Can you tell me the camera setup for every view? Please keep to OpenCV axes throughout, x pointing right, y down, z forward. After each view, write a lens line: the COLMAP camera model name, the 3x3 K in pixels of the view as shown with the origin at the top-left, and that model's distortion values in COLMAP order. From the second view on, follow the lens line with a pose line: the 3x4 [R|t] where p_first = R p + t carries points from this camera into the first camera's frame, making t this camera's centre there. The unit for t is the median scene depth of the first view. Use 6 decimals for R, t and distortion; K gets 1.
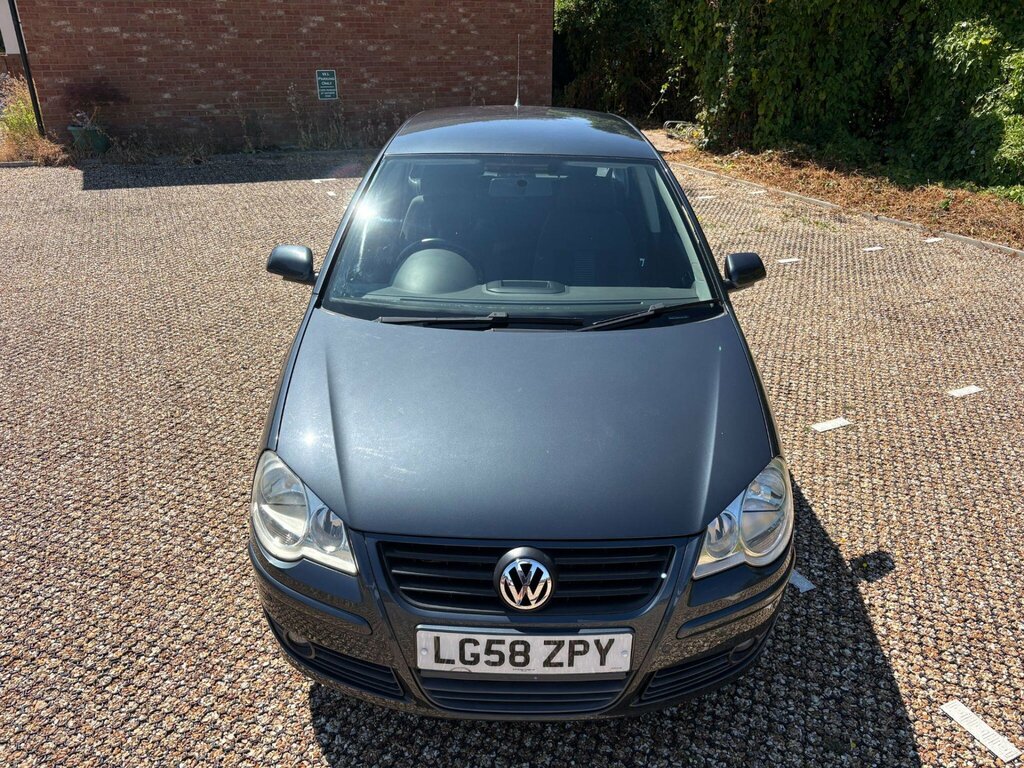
lens RADIAL K [[772.8, 0, 506.2], [0, 772.8, 388.1], [0, 0, 1]] dist [0.054157, -0.061357]
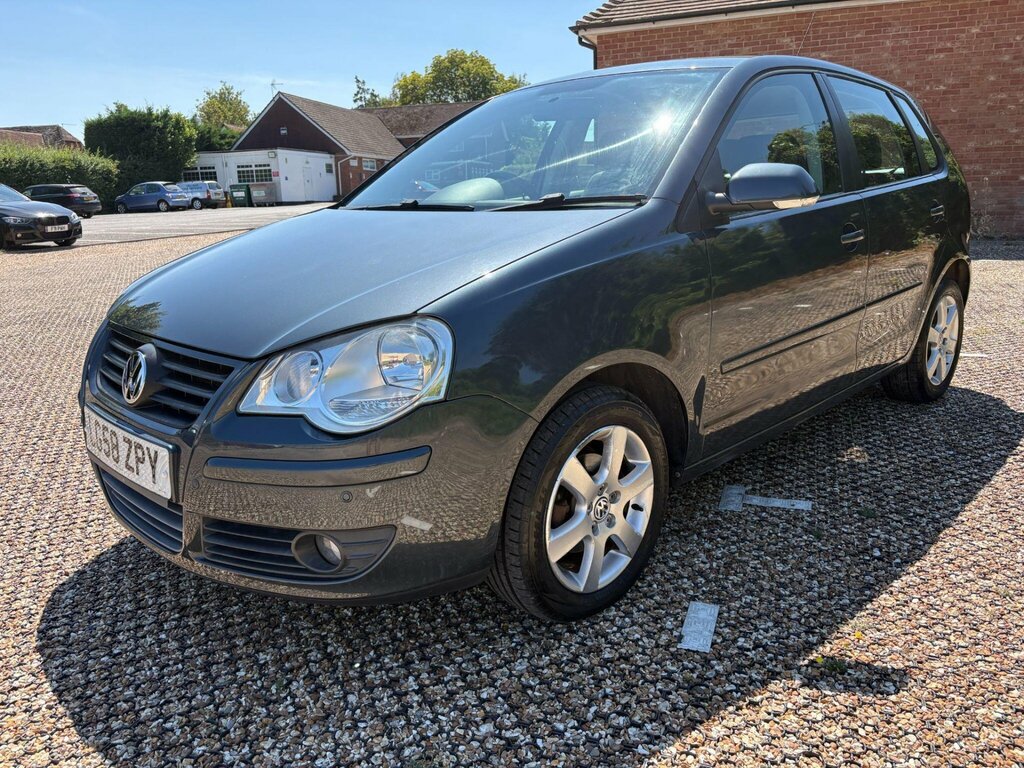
lens RADIAL K [[772.8, 0, 506.6], [0, 772.8, 385.5], [0, 0, 1]] dist [0.054157, -0.061357]
pose [[0.705761, 0.145664, -0.693313, 0.173784], [-0.263858, 0.962272, -0.066423, 0.034279], [0.657480, 0.229814, 0.717569, 0.101759]]
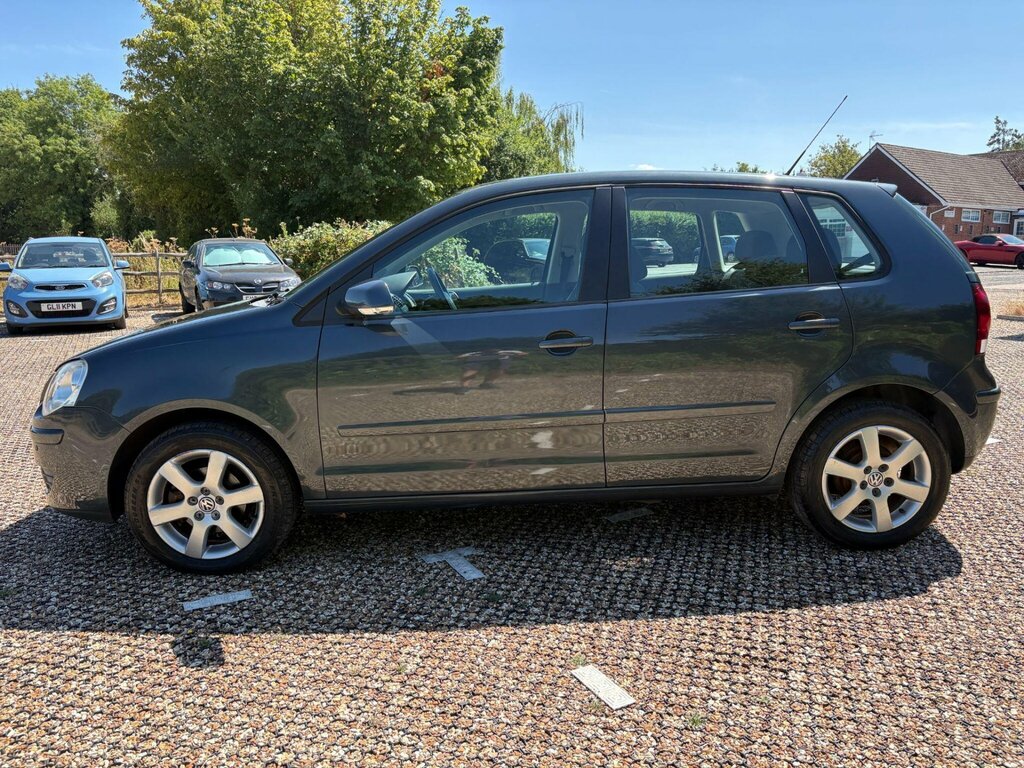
lens RADIAL K [[772.8, 0, 512.3], [0, 772.8, 381.3], [0, 0, 1]] dist [0.054157, -0.061357]
pose [[0.050600, 0.156906, -0.986317, 0.322282], [-0.407558, 0.904852, 0.123038, -0.063919], [0.911776, 0.395756, 0.109733, 0.290288]]
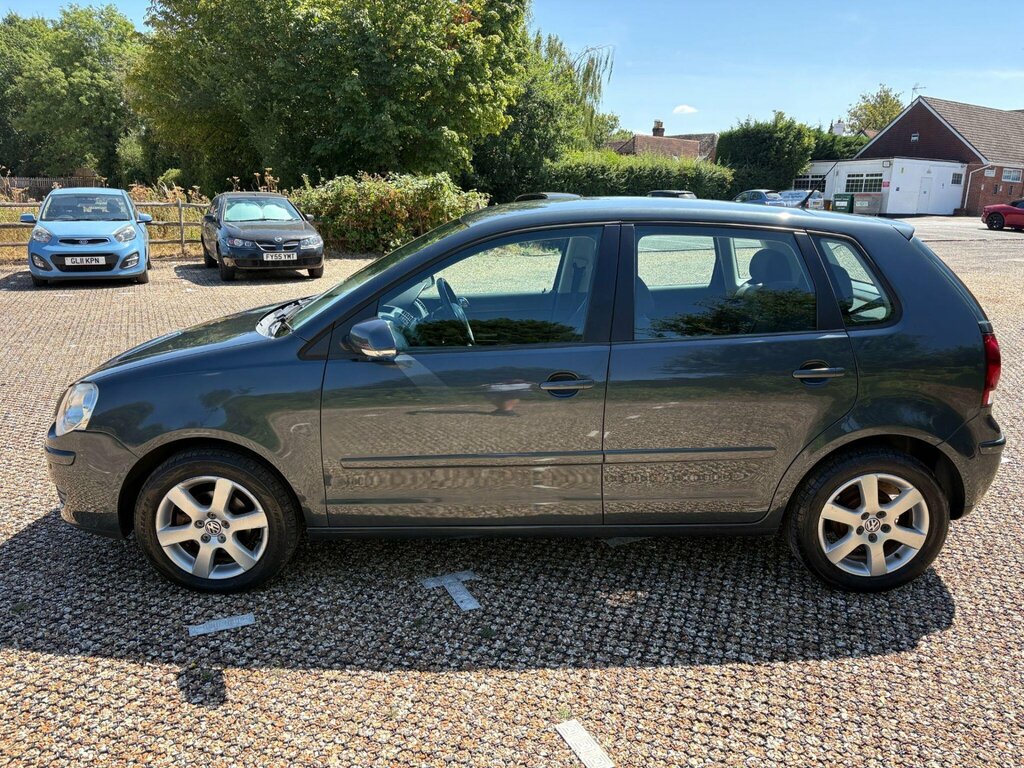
lens RADIAL K [[772.8, 0, 511.8], [0, 772.8, 380.1], [0, 0, 1]] dist [0.054157, -0.061357]
pose [[0.017548, 0.224992, -0.974202, 0.318393], [-0.431502, 0.880648, 0.195613, -0.093695], [0.901941, 0.416938, 0.112539, 0.283586]]
